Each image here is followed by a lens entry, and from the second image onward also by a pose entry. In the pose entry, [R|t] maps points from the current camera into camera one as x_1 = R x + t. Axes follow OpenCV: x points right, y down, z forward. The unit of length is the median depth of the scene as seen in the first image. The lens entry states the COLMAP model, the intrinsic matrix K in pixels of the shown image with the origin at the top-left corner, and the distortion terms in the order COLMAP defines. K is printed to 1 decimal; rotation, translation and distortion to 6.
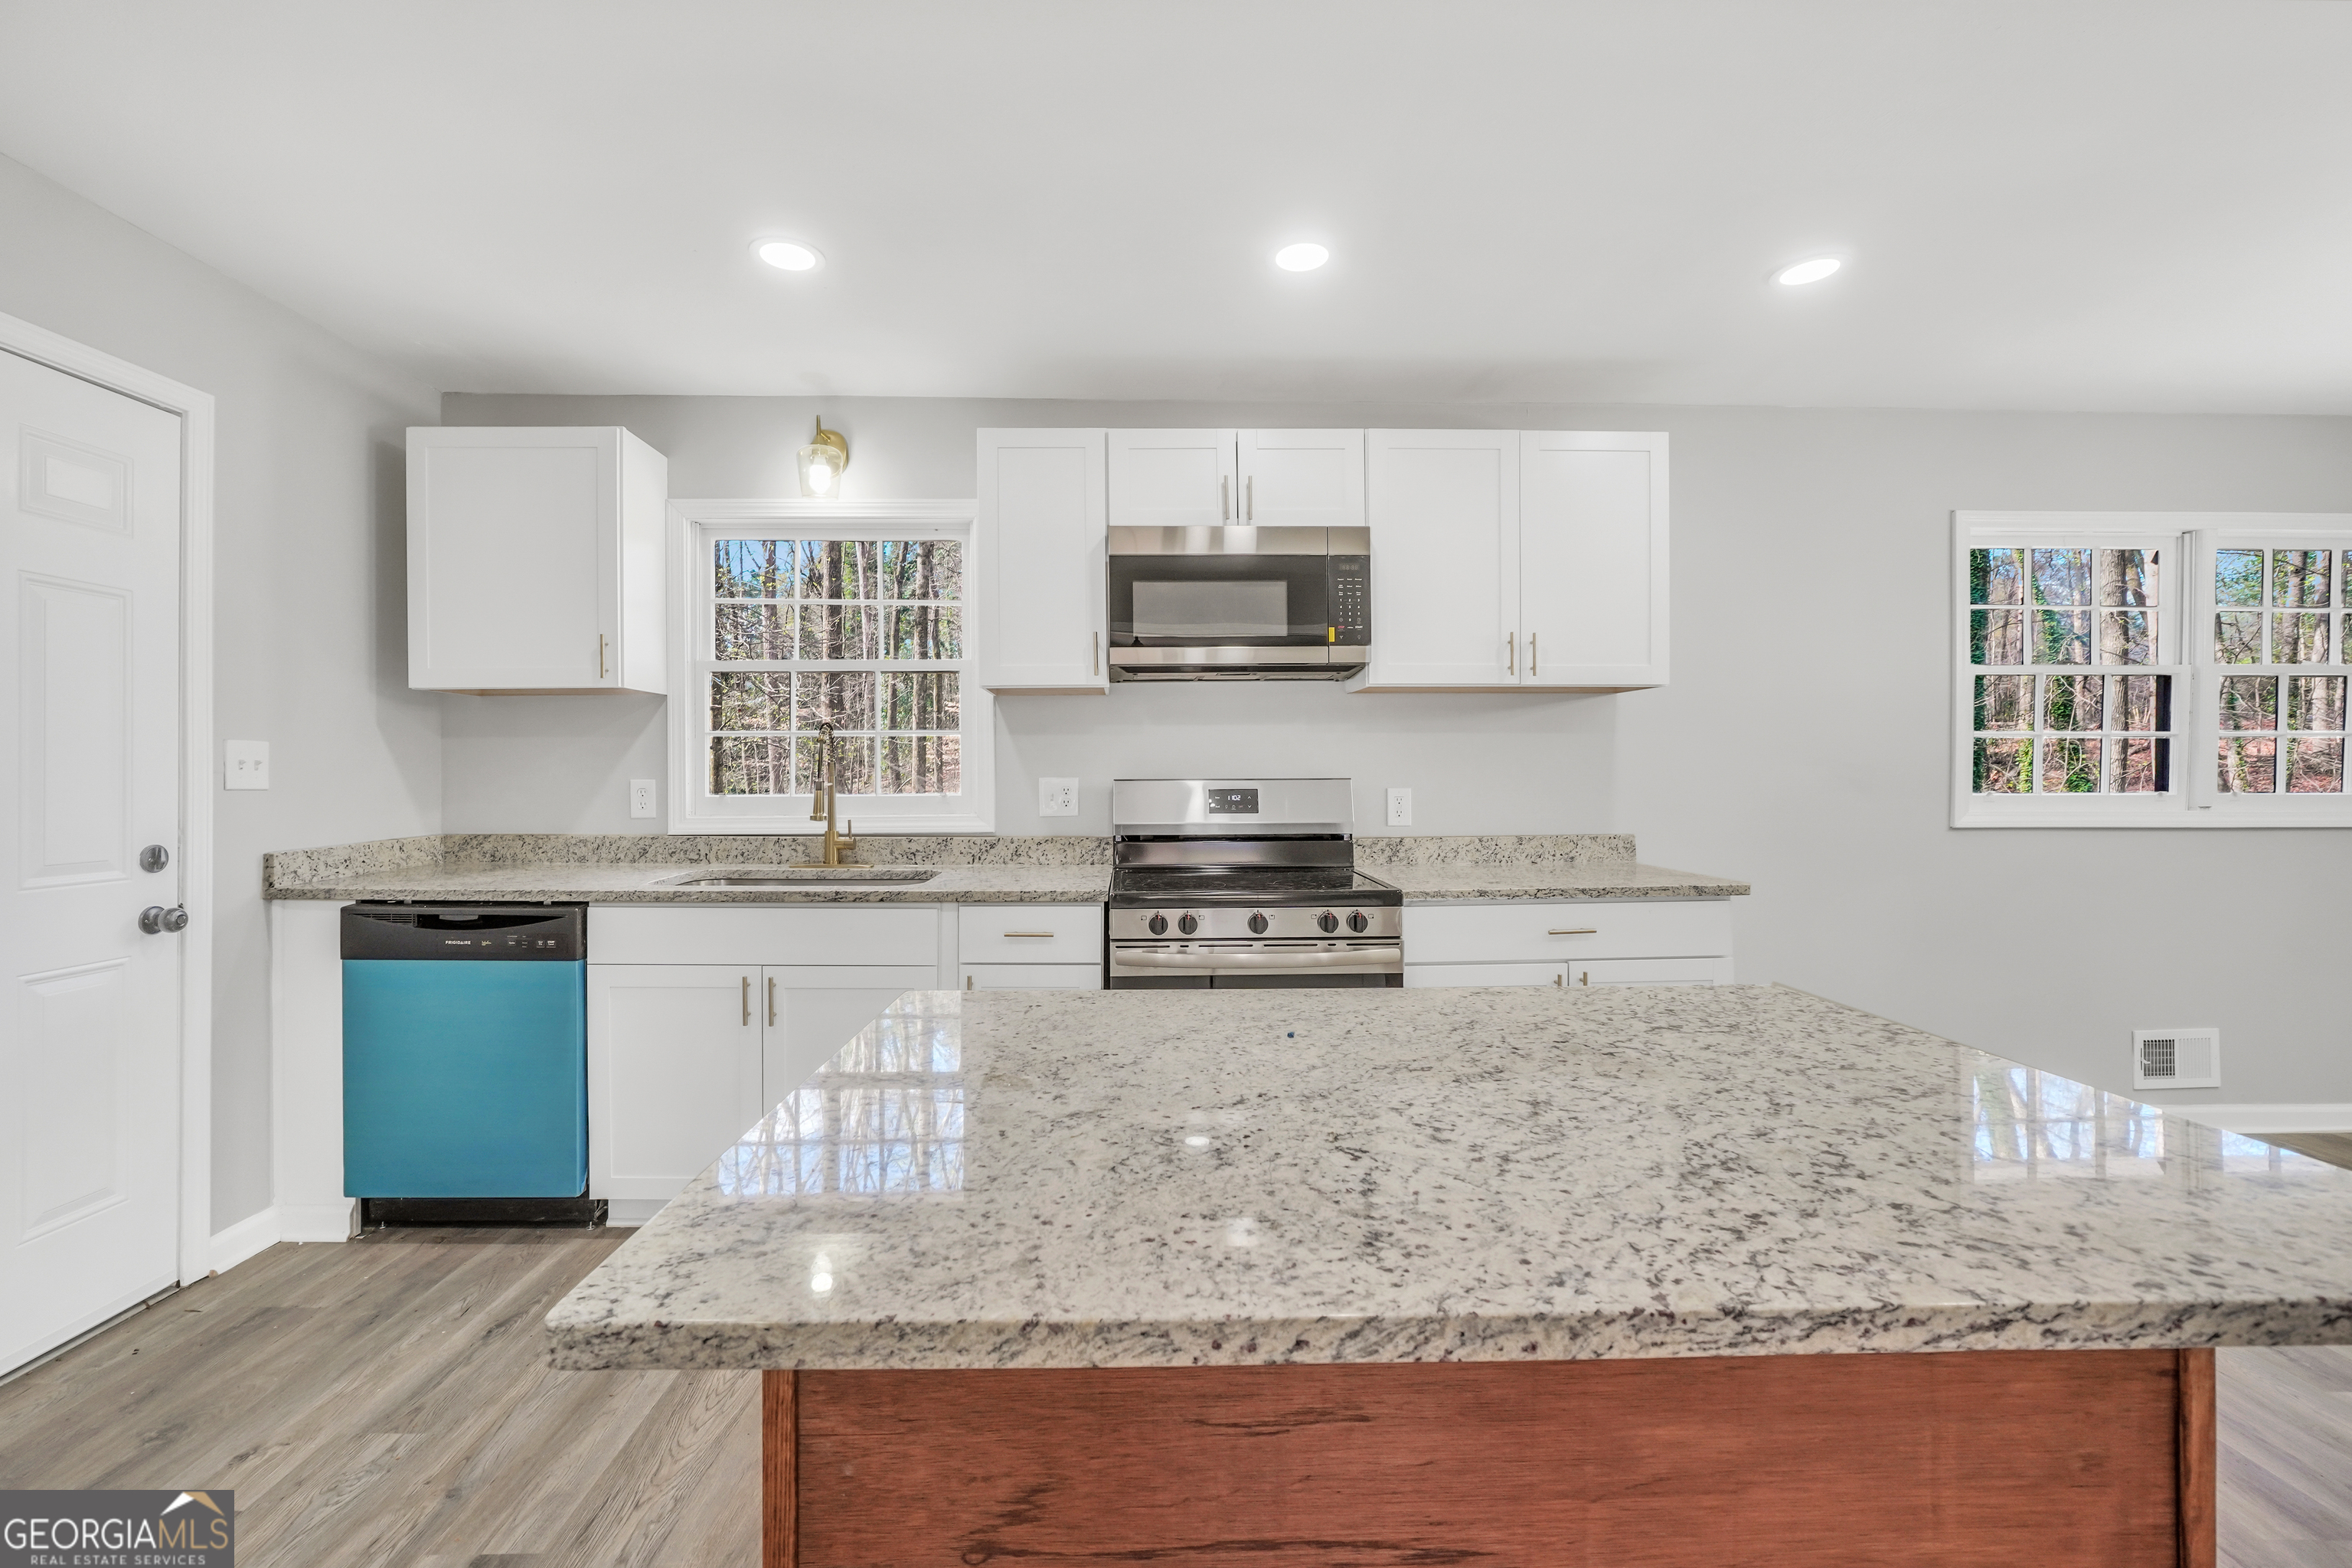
lens RADIAL K [[997.2, 0, 1166.2], [0, 997.2, 780.4], [0, 0, 1]] dist [-0.018705, 0.006768]
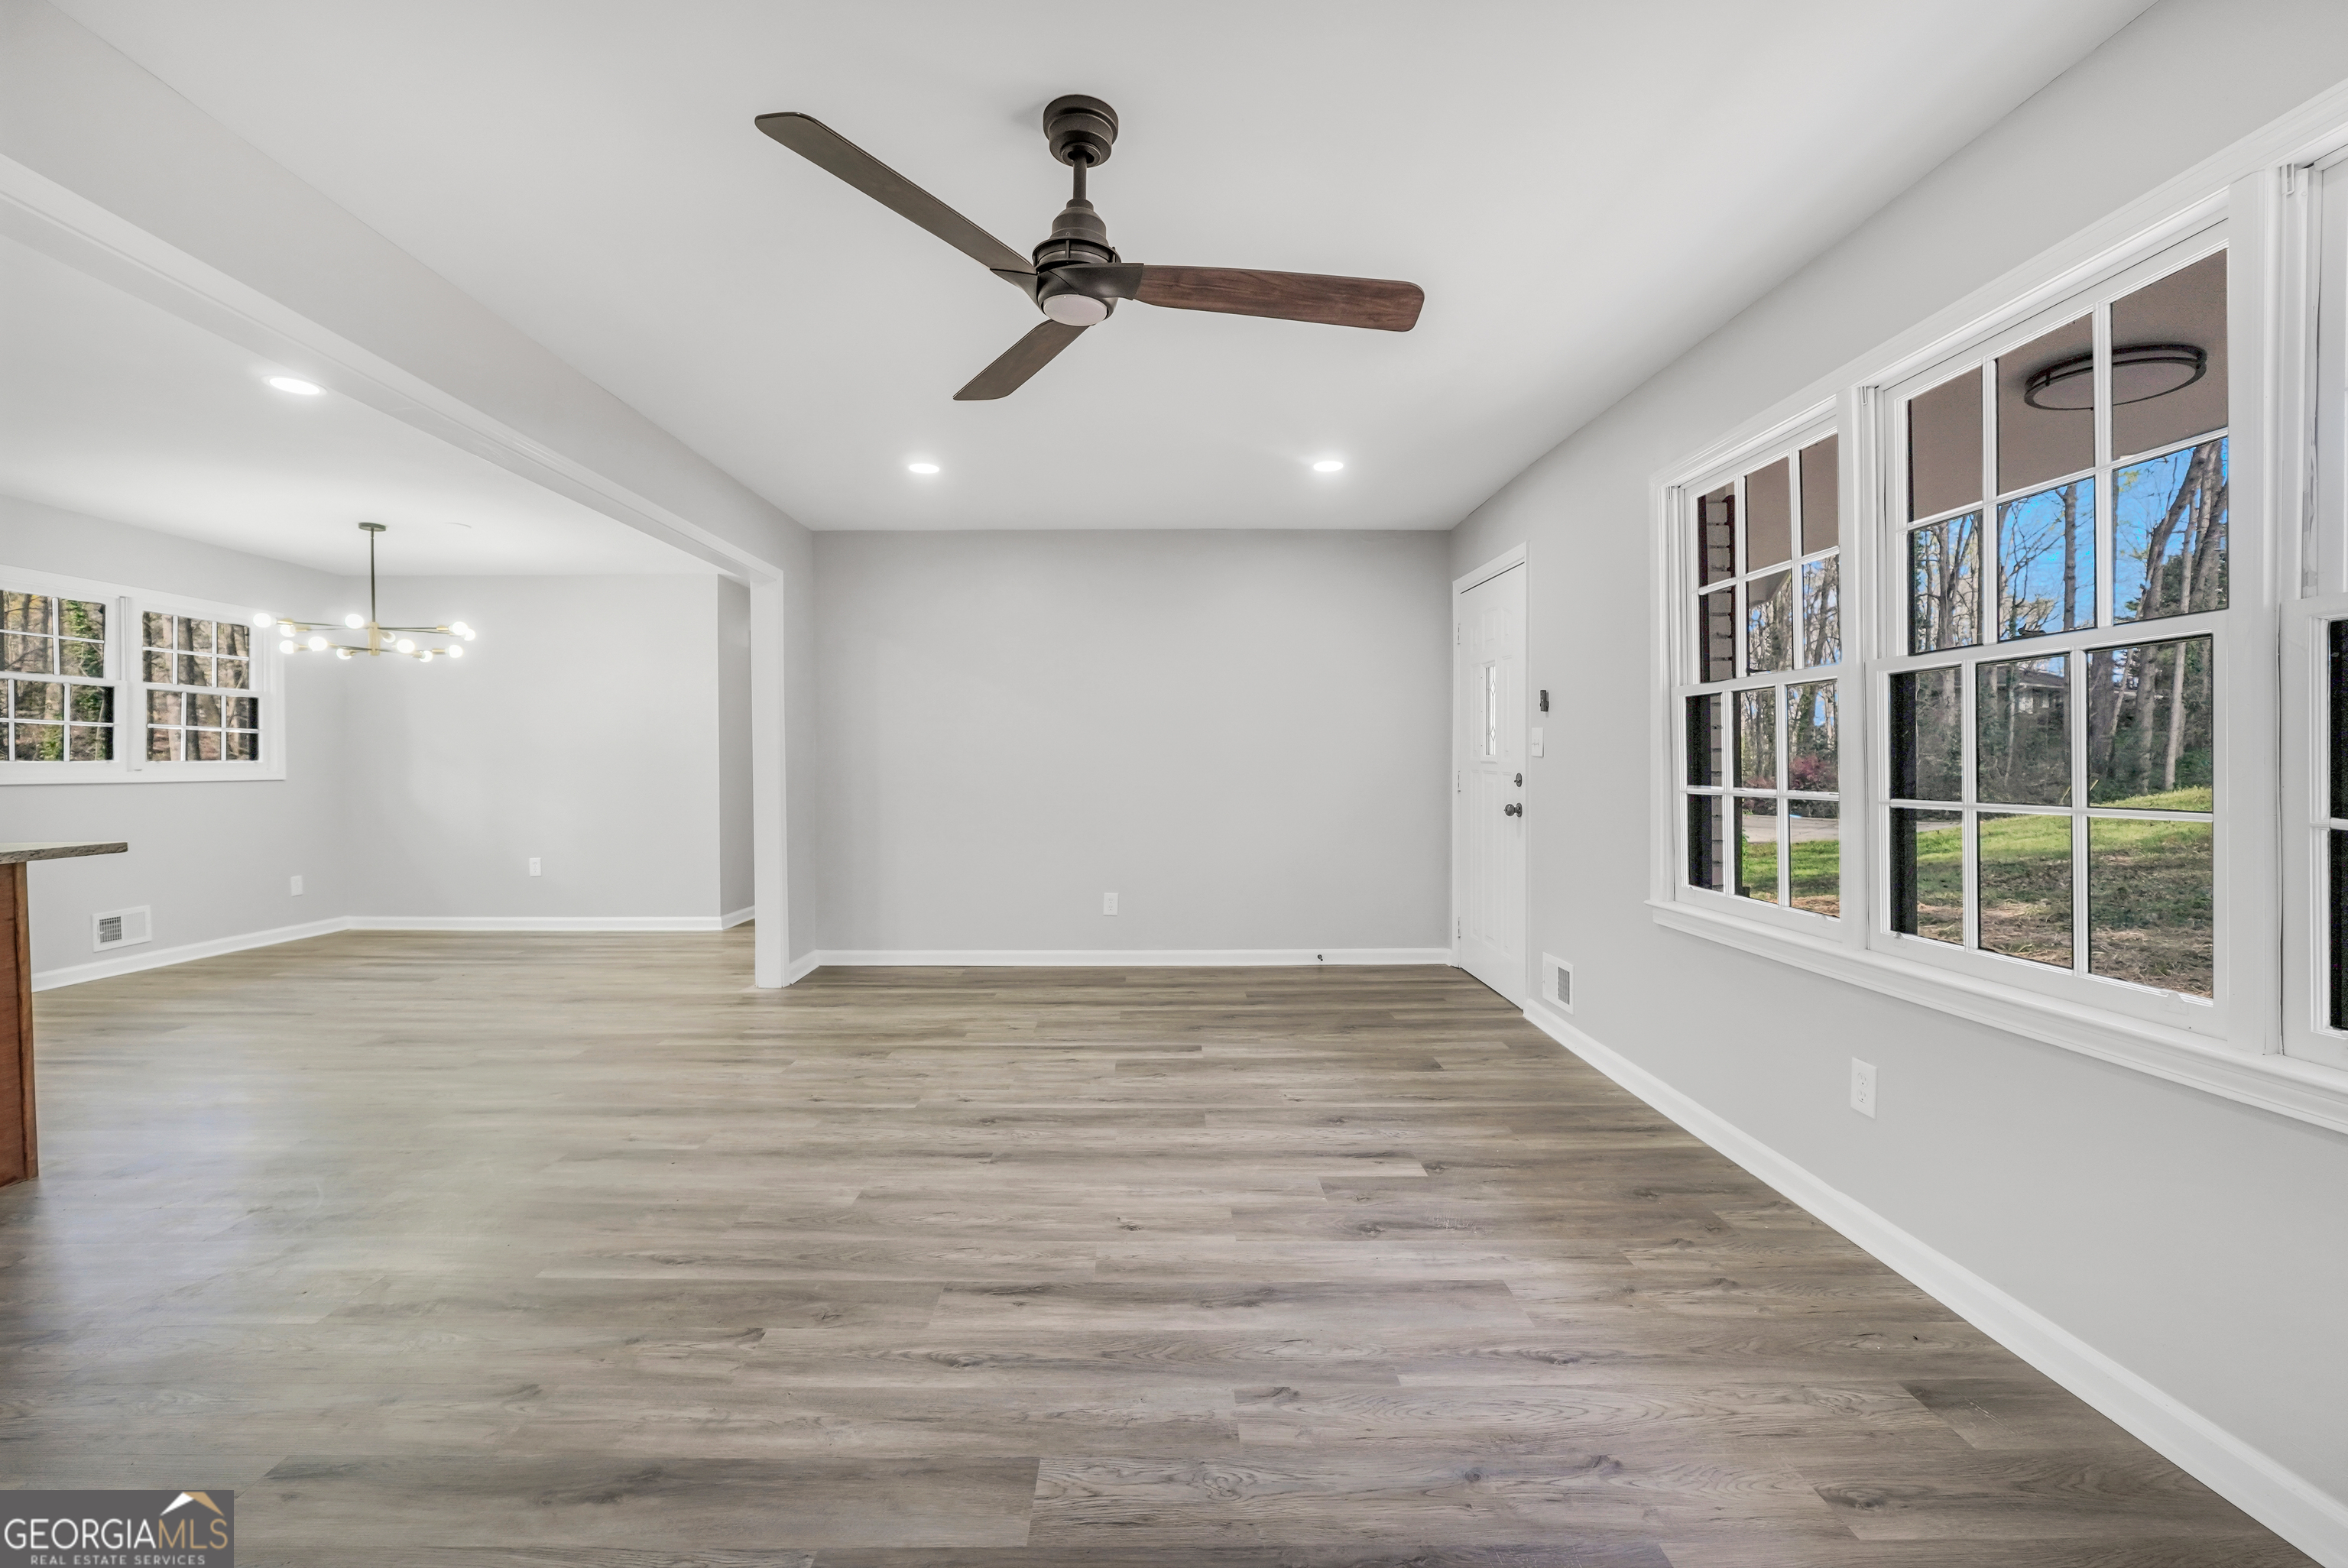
lens RADIAL K [[995.4, 0, 1164.2], [0, 995.4, 780.4], [0, 0, 1]] dist [-0.018705, 0.006768]
pose [[0.010265, -0.016828, 0.999806, -0.599952], [0.011537, 0.999794, 0.016709, 0.043555], [-0.999881, 0.011363, 0.010457, -0.780554]]
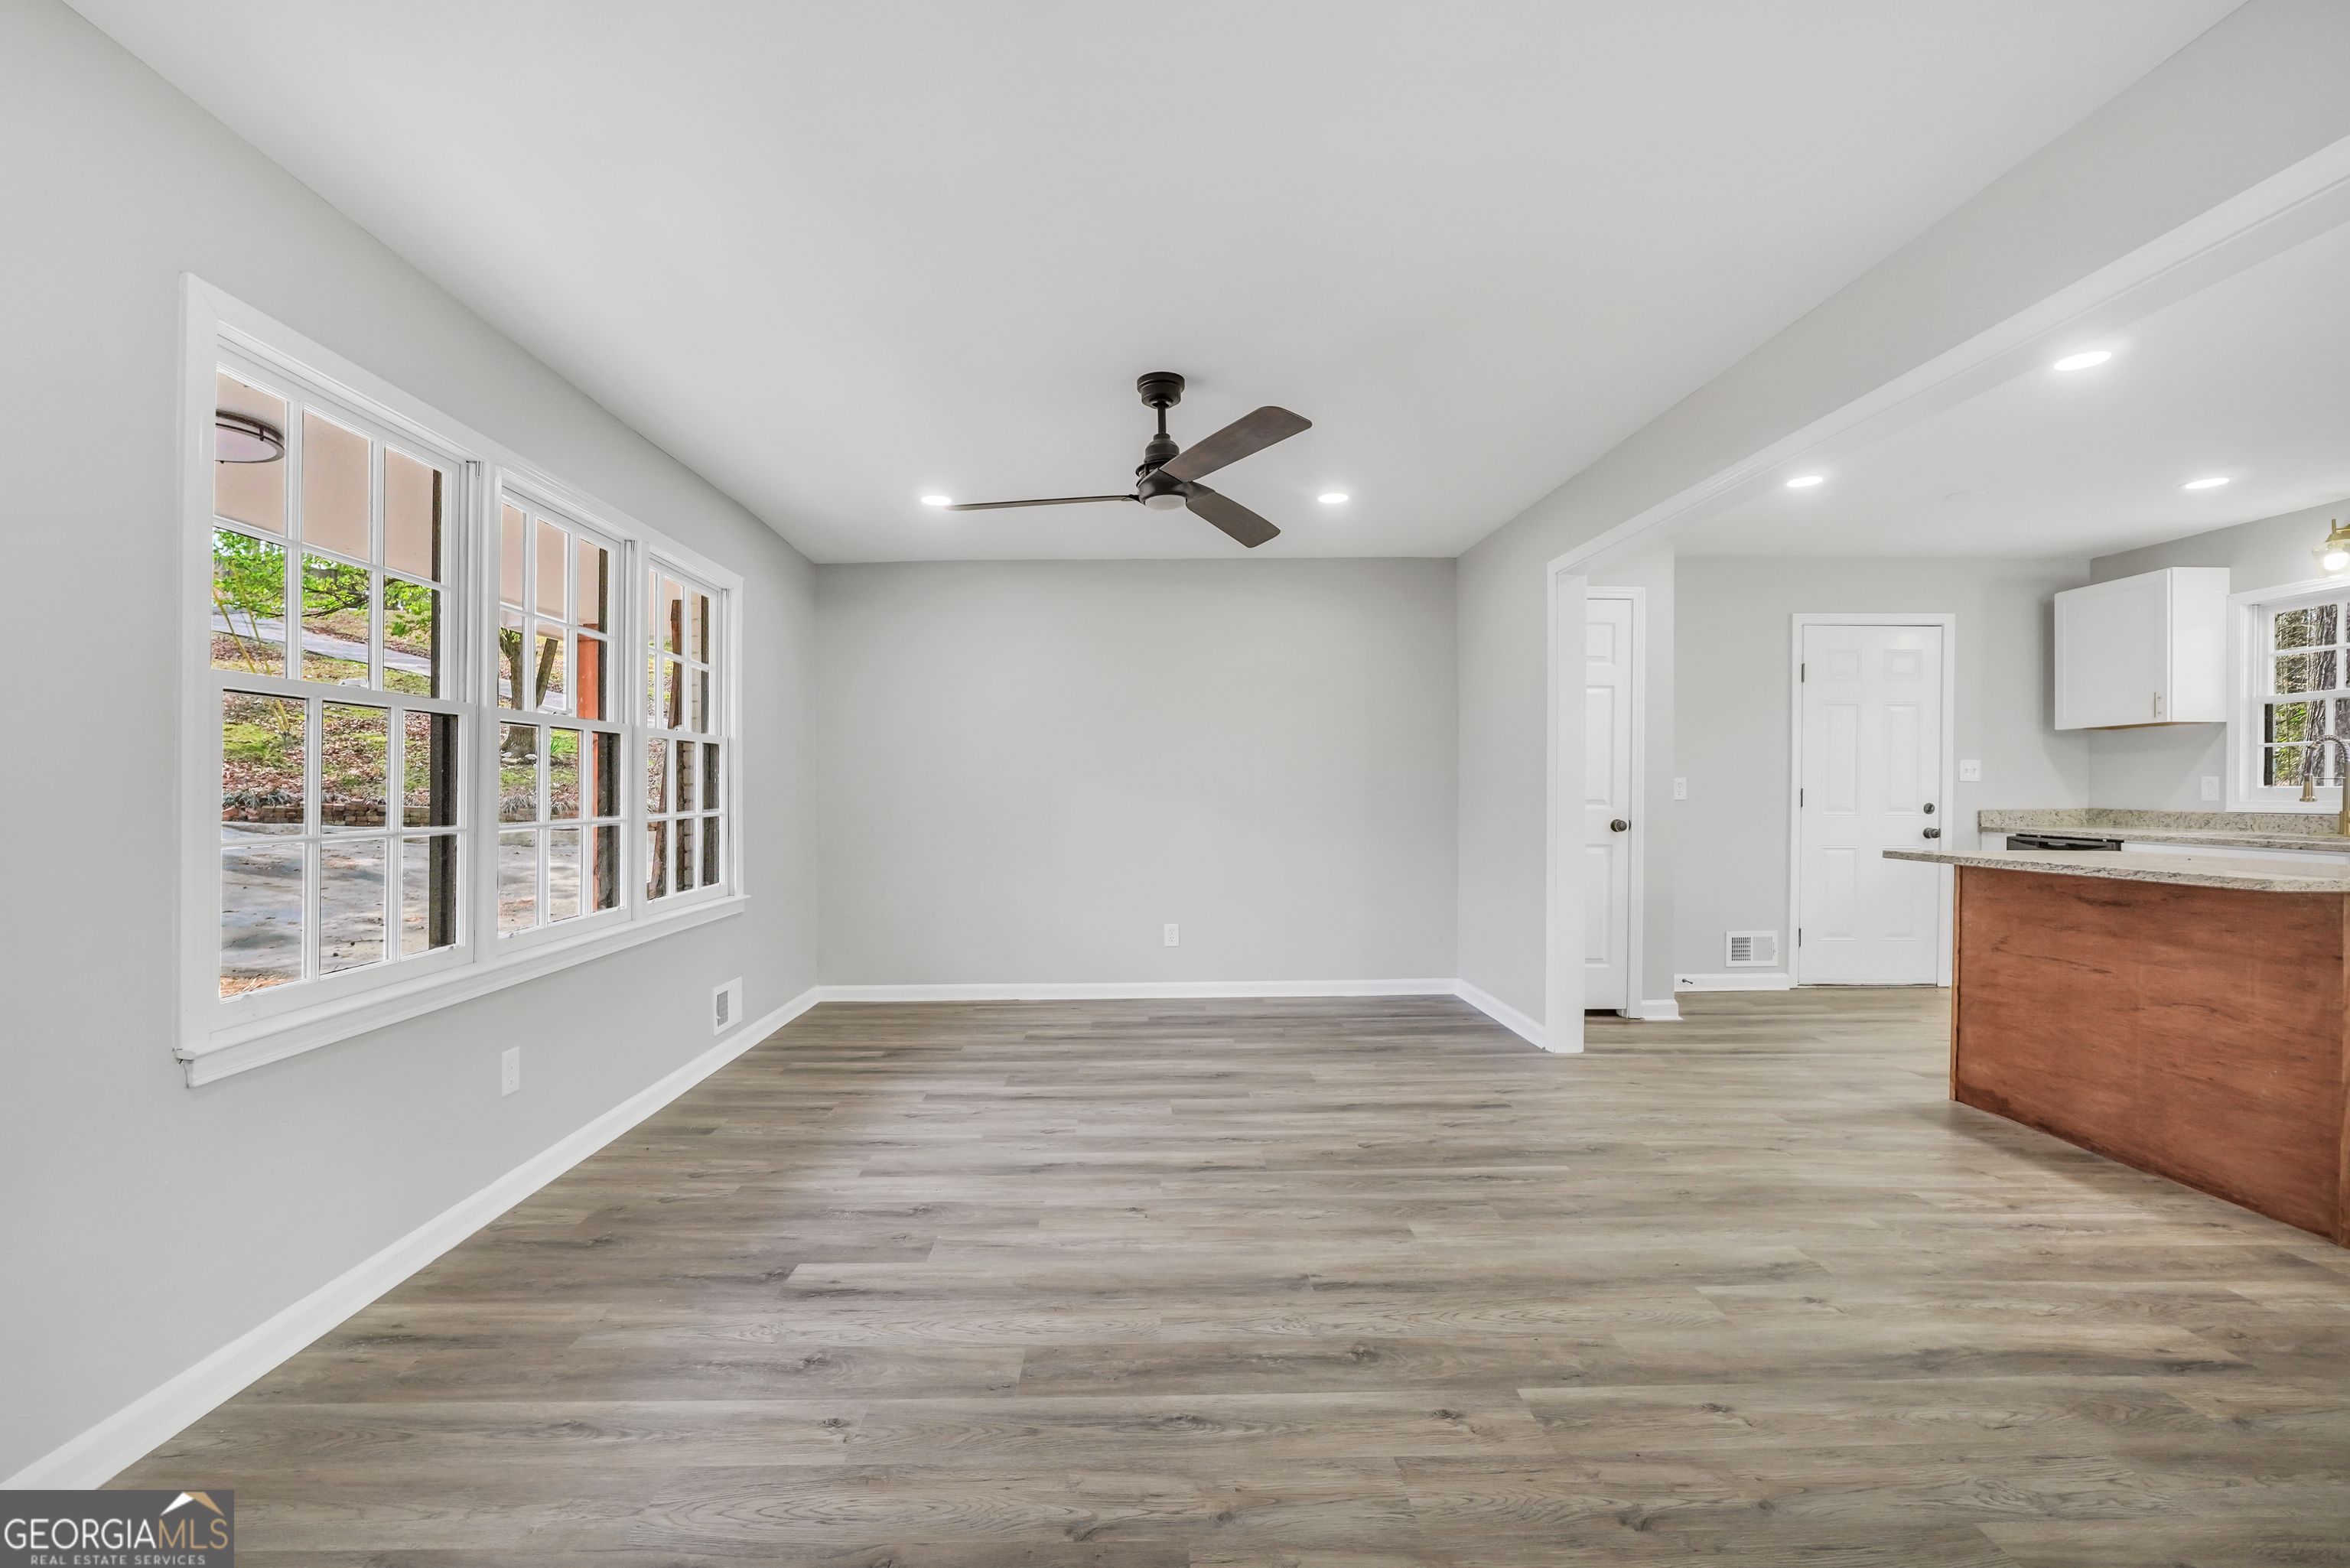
lens RADIAL K [[1010.7, 0, 1163.7], [0, 1010.7, 796.4], [0, 0, 1]] dist [-0.021123, 0.009544]
pose [[0.005226, 0.006631, -0.999964, 1.137267], [-0.009329, 0.999935, 0.006582, 0.038640], [0.999943, 0.009294, 0.005288, -0.721787]]
